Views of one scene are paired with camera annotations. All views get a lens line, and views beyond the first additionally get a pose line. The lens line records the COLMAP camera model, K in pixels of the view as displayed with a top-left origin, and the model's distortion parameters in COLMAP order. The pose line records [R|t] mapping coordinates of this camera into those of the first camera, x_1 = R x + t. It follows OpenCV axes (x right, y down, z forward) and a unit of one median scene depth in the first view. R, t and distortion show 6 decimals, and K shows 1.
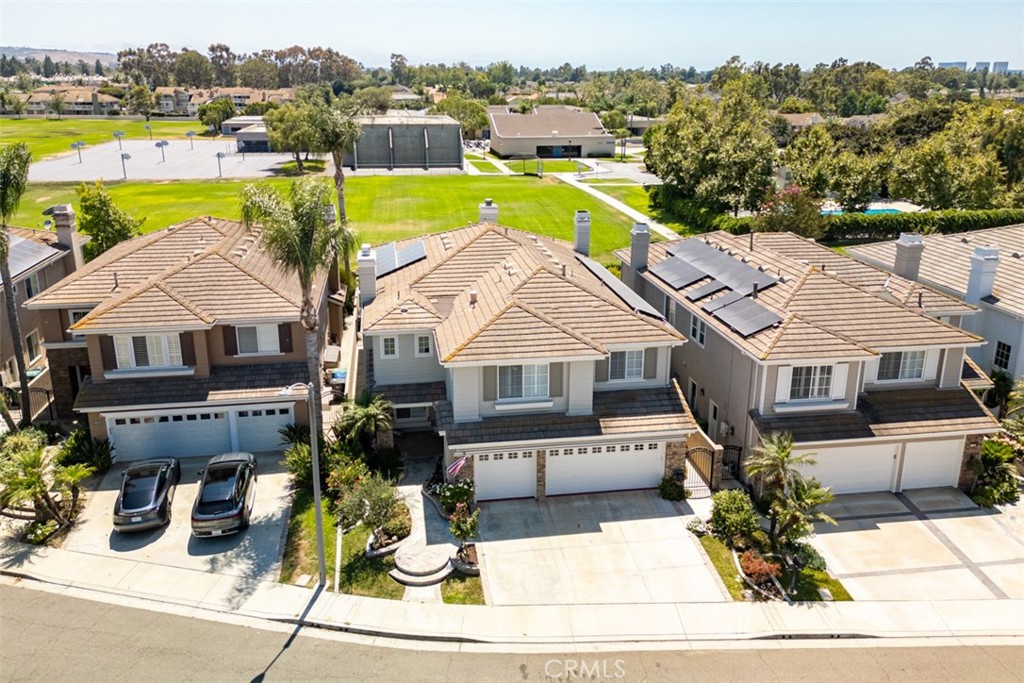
lens RADIAL K [[787.0, 0, 481.8], [0, 787.0, 340.2], [0, 0, 1]] dist [-0.004312, -0.003430]
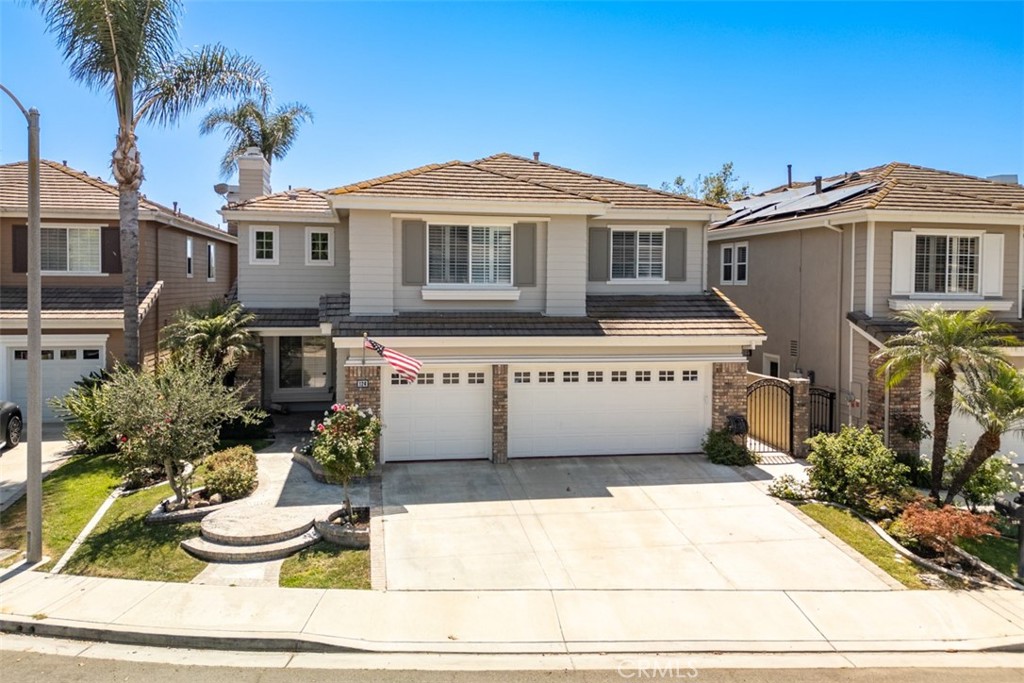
lens RADIAL K [[767.4, 0, 476.6], [0, 767.4, 339.2], [0, 0, 1]] dist [0.008481, 0.000395]
pose [[0.999669, 0.013321, 0.022006, 0.046232], [-0.007259, 0.966787, -0.255480, 0.264344], [-0.024679, 0.255235, 0.966564, 0.454923]]
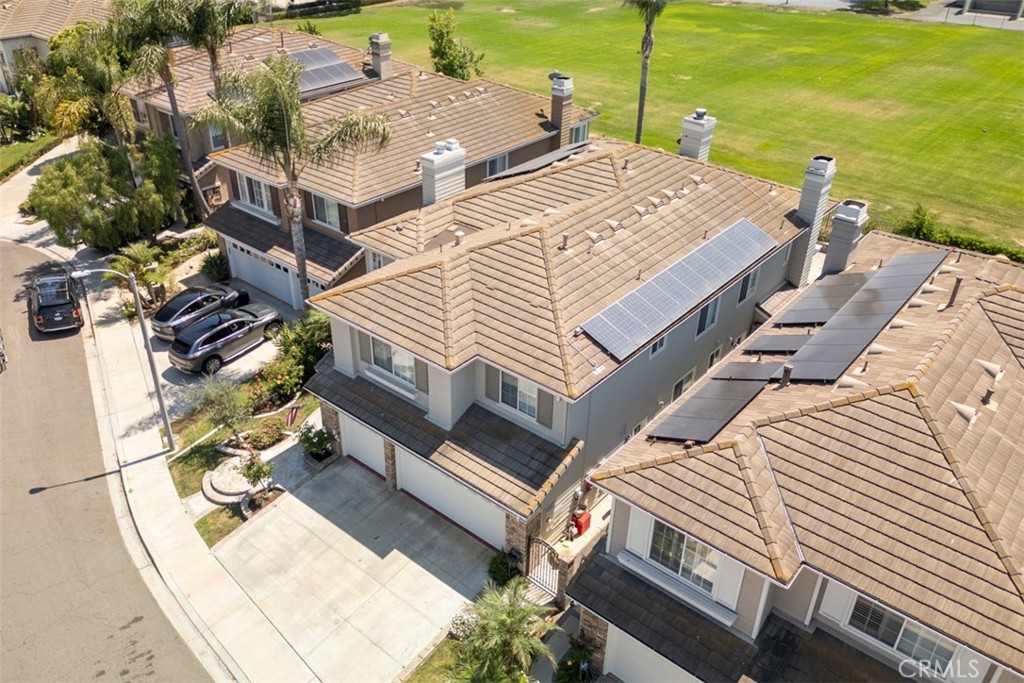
lens RADIAL K [[787.0, 0, 481.8], [0, 787.0, 340.2], [0, 0, 1]] dist [-0.004312, -0.003430]
pose [[0.662397, 0.396532, -0.635604, 0.638118], [-0.245028, 0.916441, 0.316381, -0.250076], [0.707949, -0.053829, 0.704209, 0.482538]]
